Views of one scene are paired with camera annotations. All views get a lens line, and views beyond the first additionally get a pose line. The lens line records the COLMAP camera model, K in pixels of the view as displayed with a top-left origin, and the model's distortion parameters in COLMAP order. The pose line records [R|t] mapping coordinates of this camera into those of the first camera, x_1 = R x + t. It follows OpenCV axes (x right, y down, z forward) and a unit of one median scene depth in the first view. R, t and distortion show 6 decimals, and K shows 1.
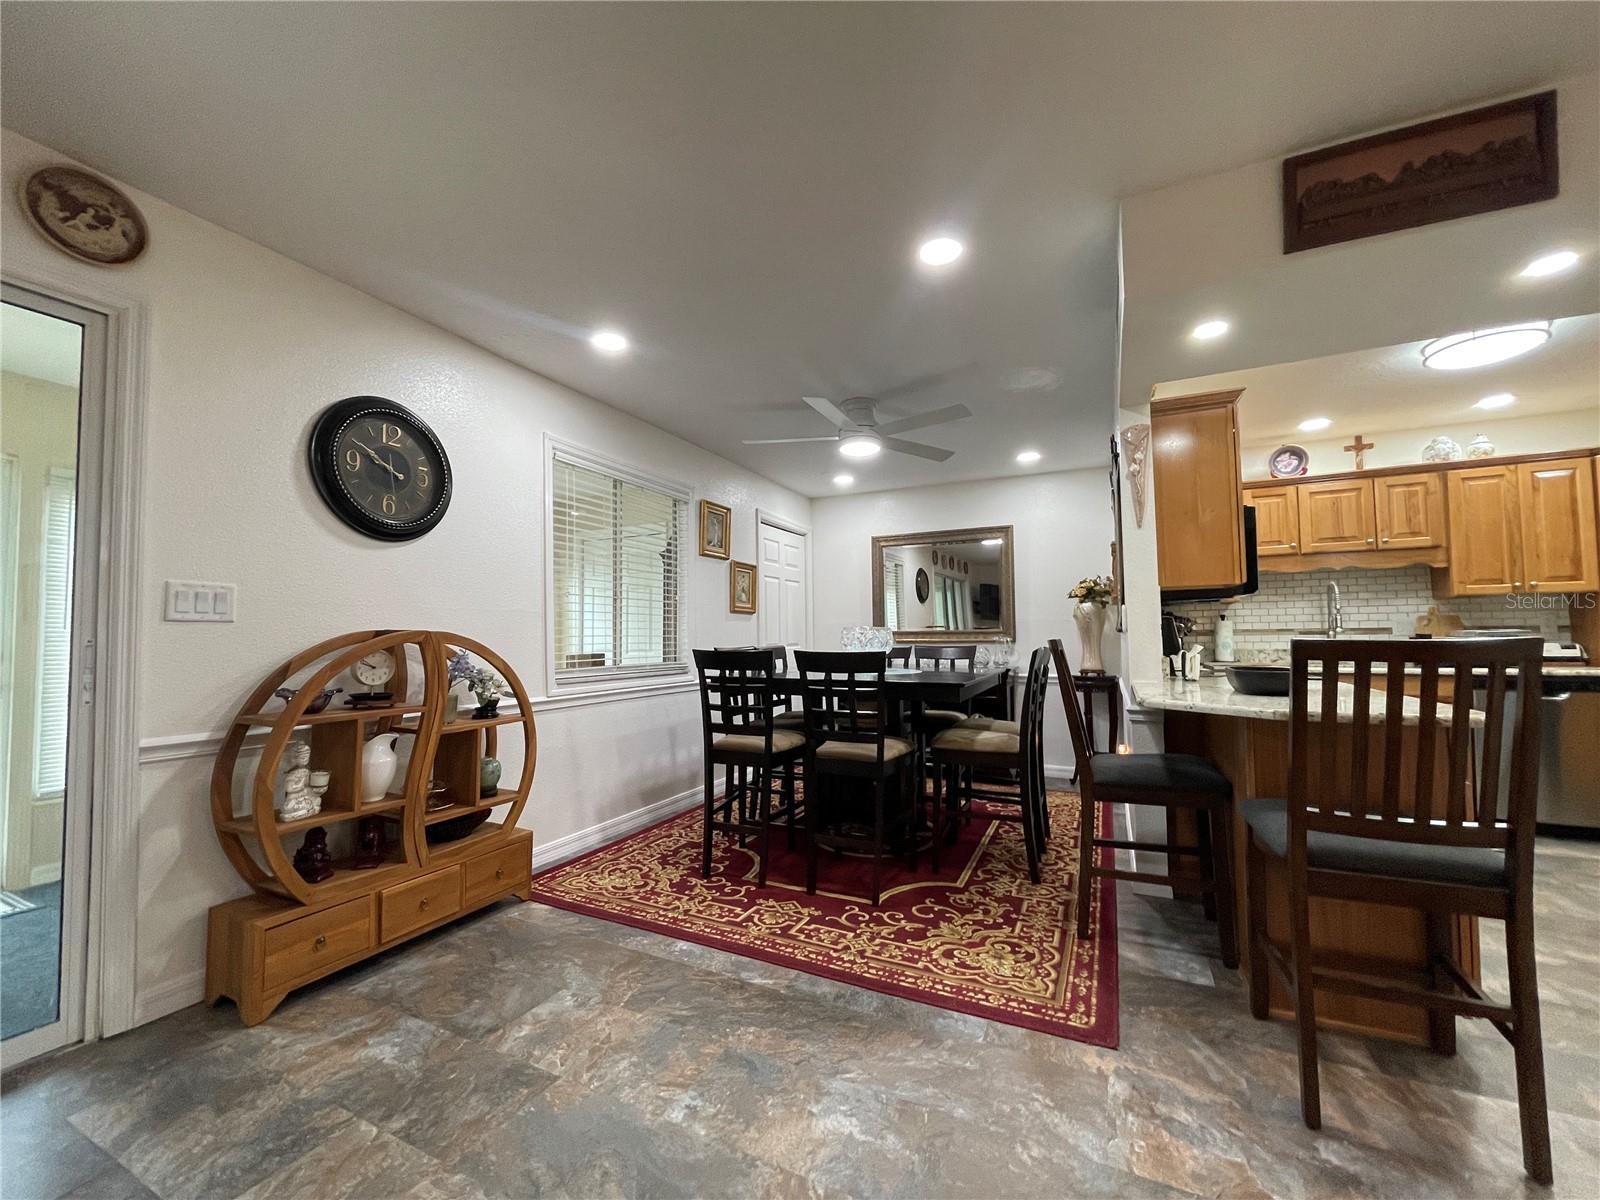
lens RADIAL K [[646.9, 0, 791.6], [0, 646.9, 608.8], [0, 0, 1]] dist [0.001562, -0.001070]
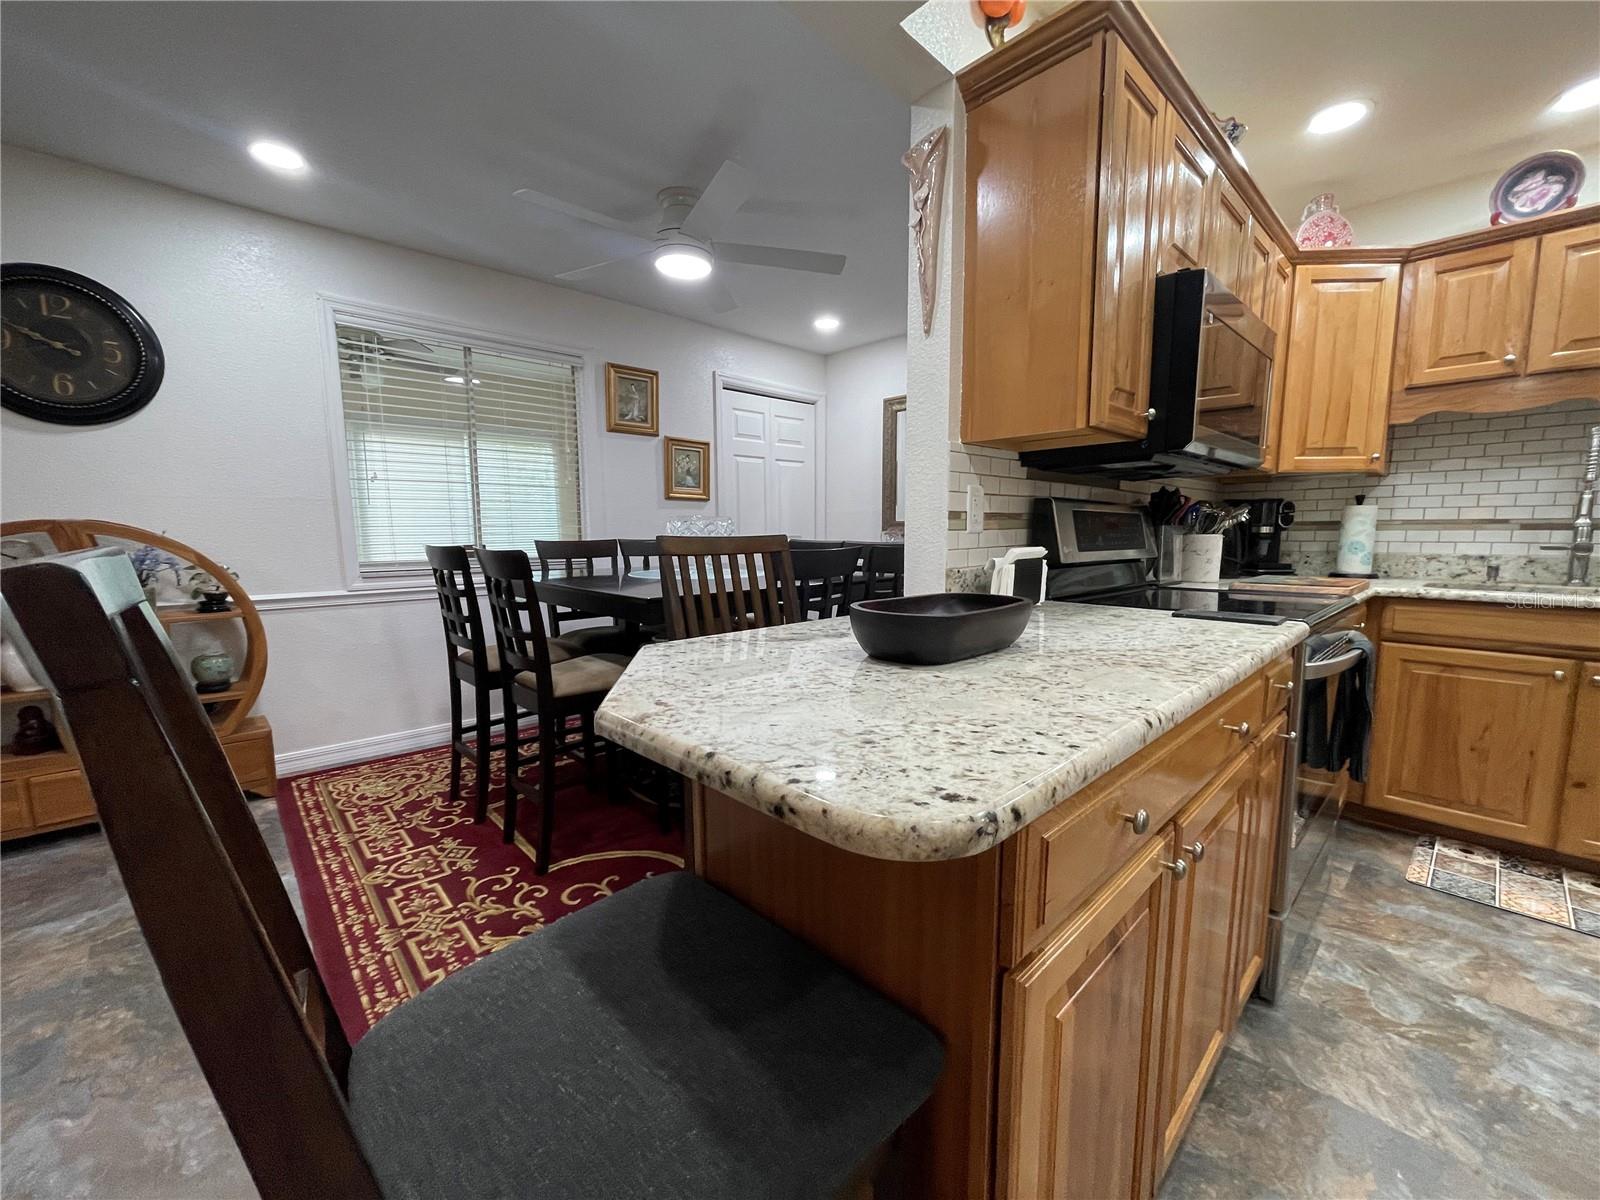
lens RADIAL K [[646.9, 0, 791.6], [0, 646.9, 608.8], [0, 0, 1]] dist [0.001562, -0.001070]
pose [[0.933598, 0.050562, -0.354737, 0.622002], [0.010333, 0.985784, 0.167701, 0.011442], [0.358173, -0.160231, 0.919803, 0.398133]]
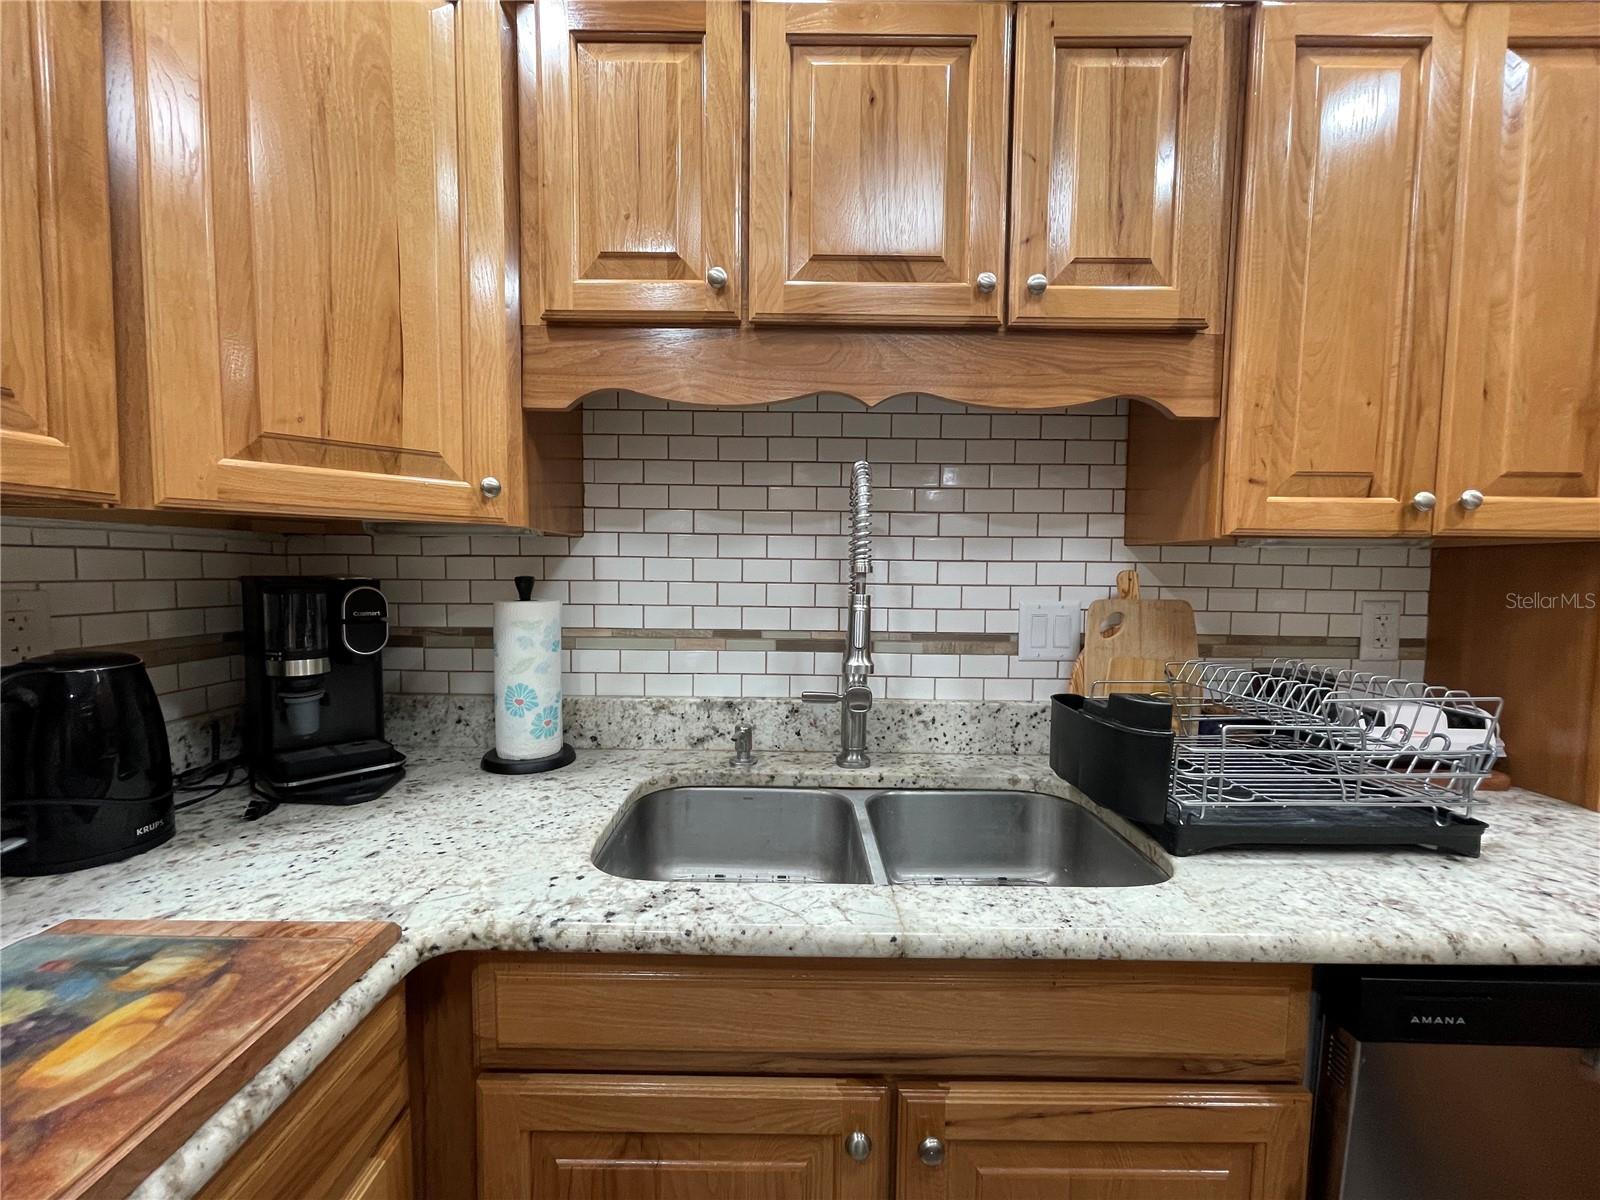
lens RADIAL K [[647.3, 0, 792.5], [0, 647.3, 609.2], [0, 0, 1]] dist [-0.008965, 0.003885]
pose [[0.897908, -0.005228, 0.440152, 1.019382], [-0.042091, 0.994328, 0.097676, -0.011711], [-0.438166, -0.106230, 0.892595, 1.132713]]
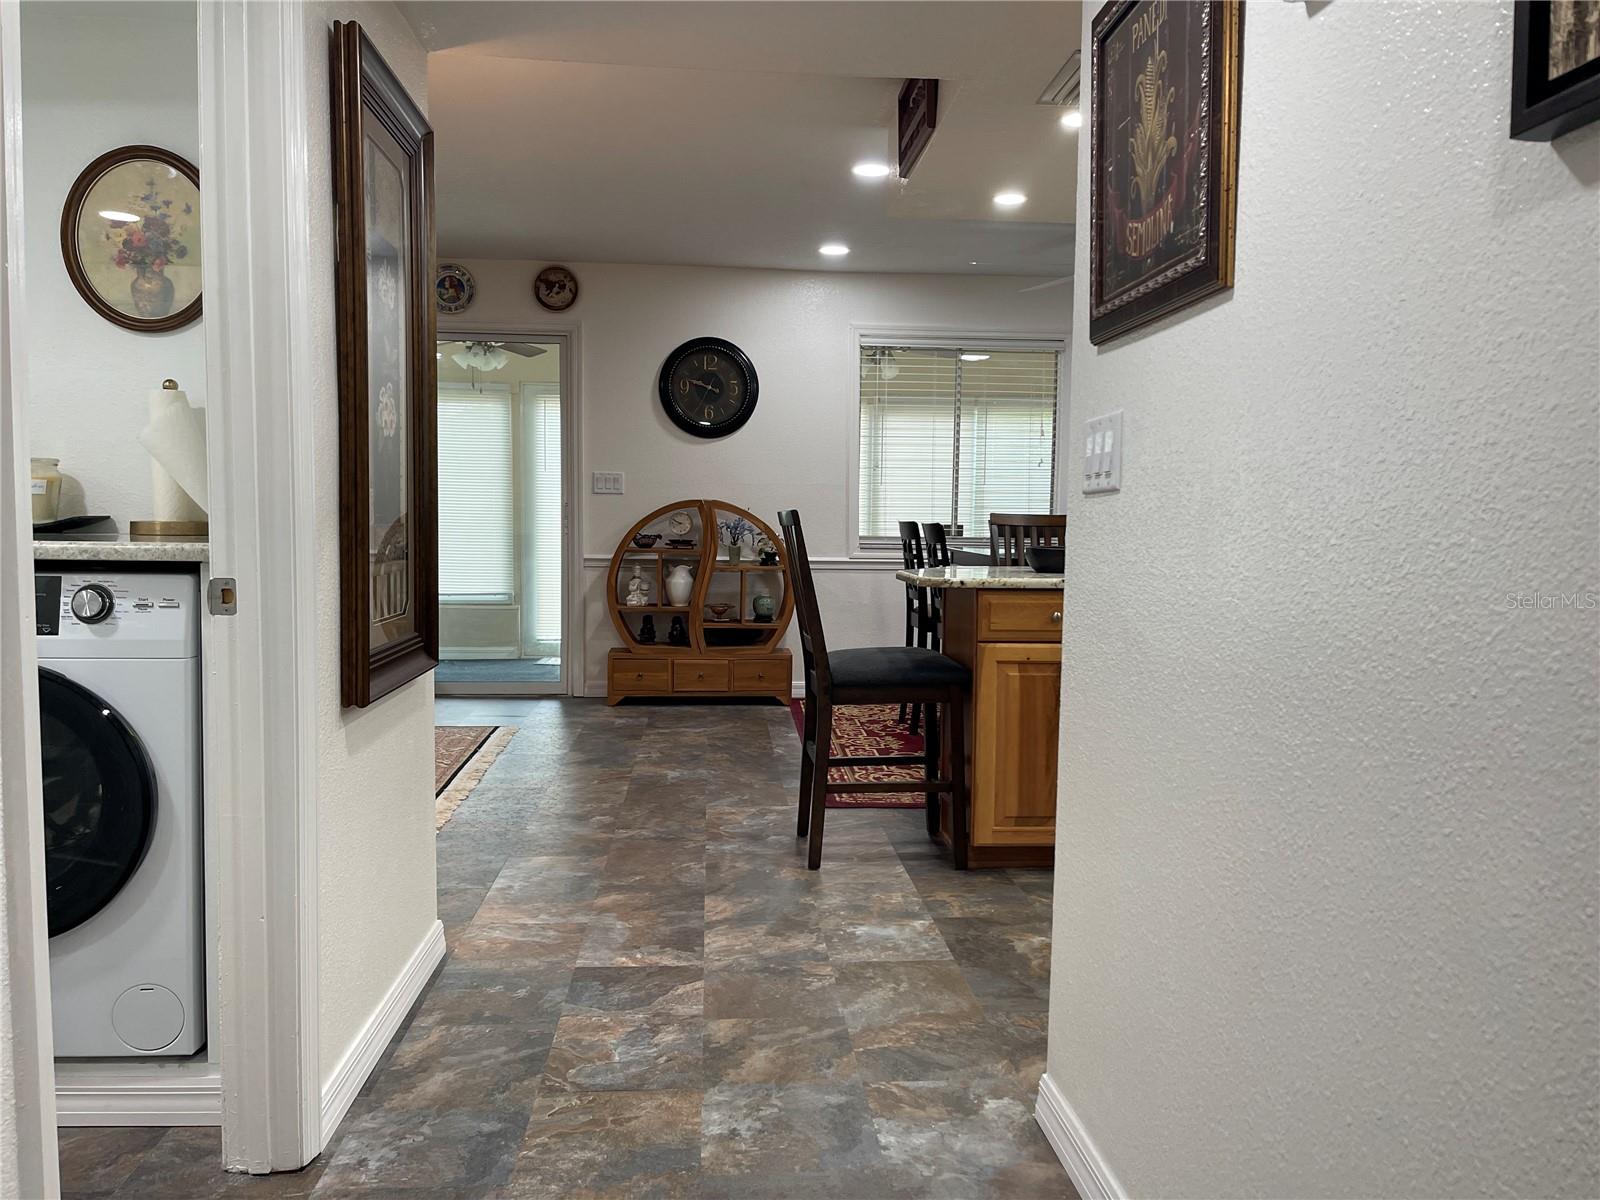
lens RADIAL K [[1161.6, 0, 800.0], [0, 1161.6, 631.8], [0, 0, 1]] dist [0.001234, -0.002293]
pose [[0.514813, 0.103023, -0.851090, 1.506196], [0.018041, 0.991232, 0.130899, -0.009252], [0.857112, -0.082743, 0.508441, -0.159506]]
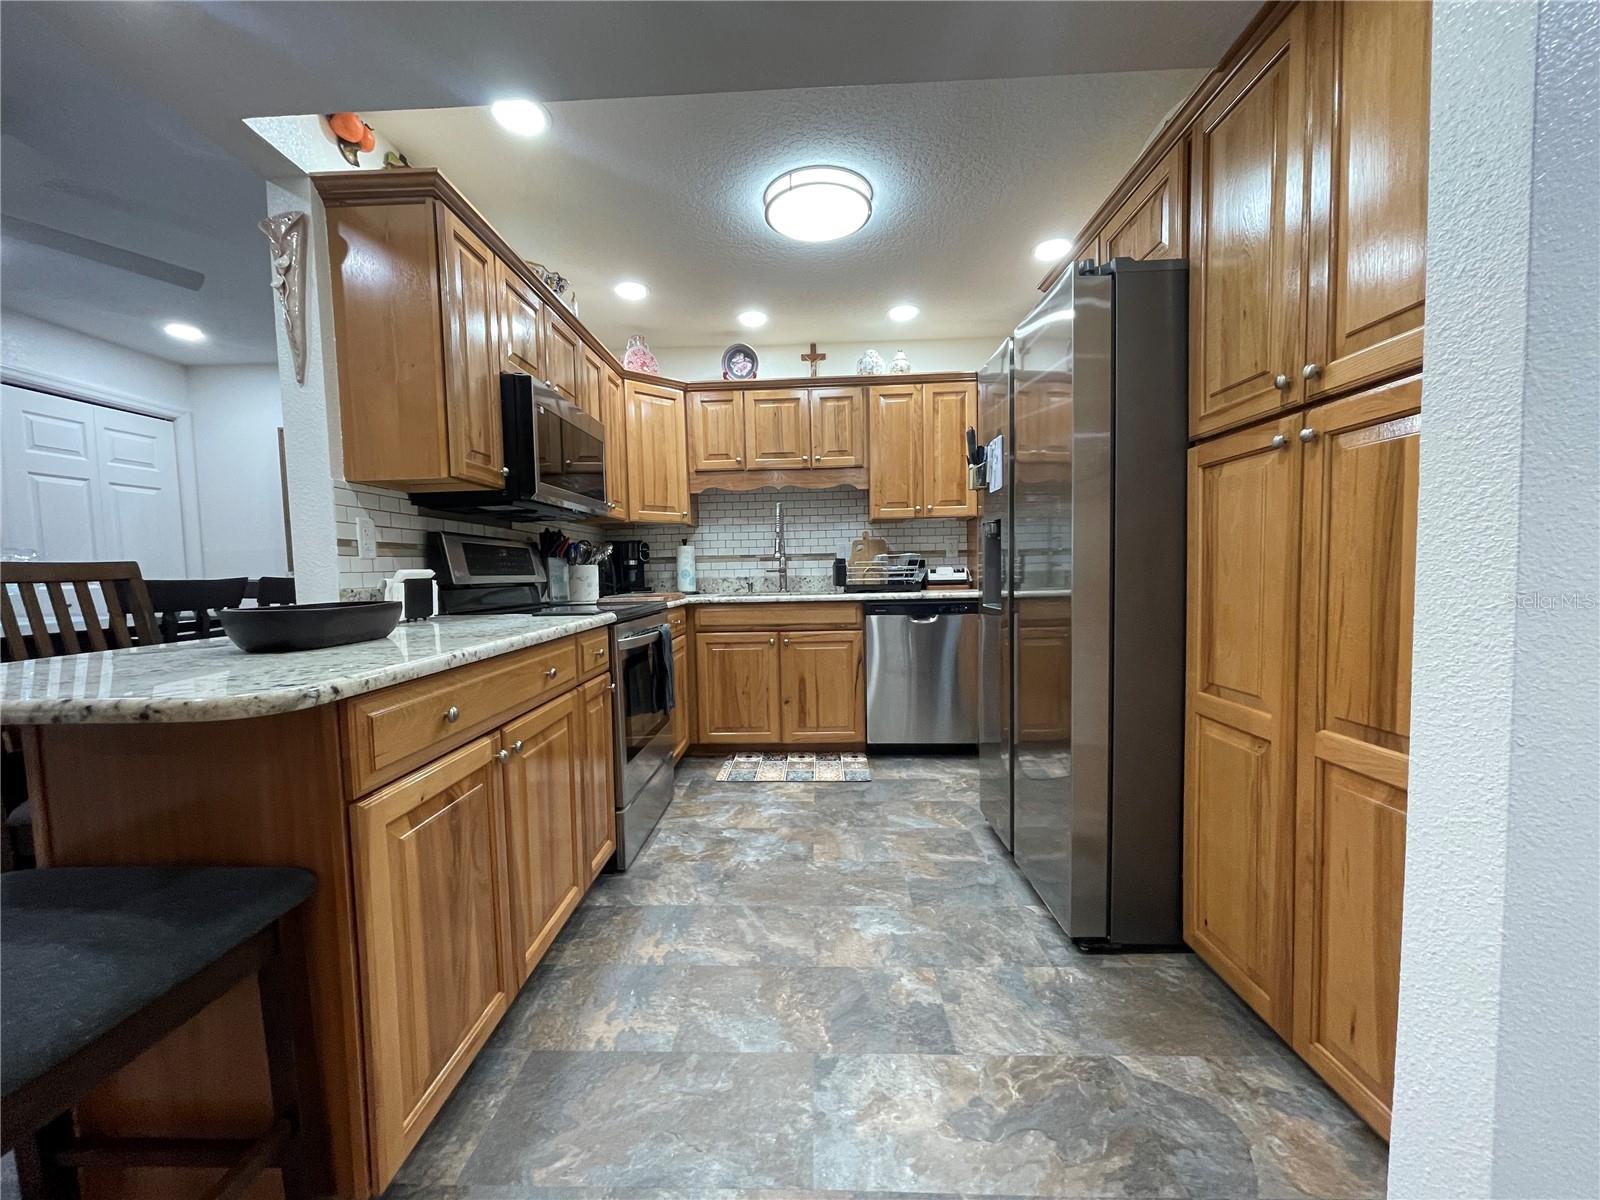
lens RADIAL K [[646.9, 0, 791.6], [0, 646.9, 608.8], [0, 0, 1]] dist [0.001562, -0.001070]
pose [[0.914313, -0.033883, 0.403587, 0.694411], [-0.006459, 0.995148, 0.098179, 0.025901], [-0.404956, -0.092373, 0.909658, 0.209301]]
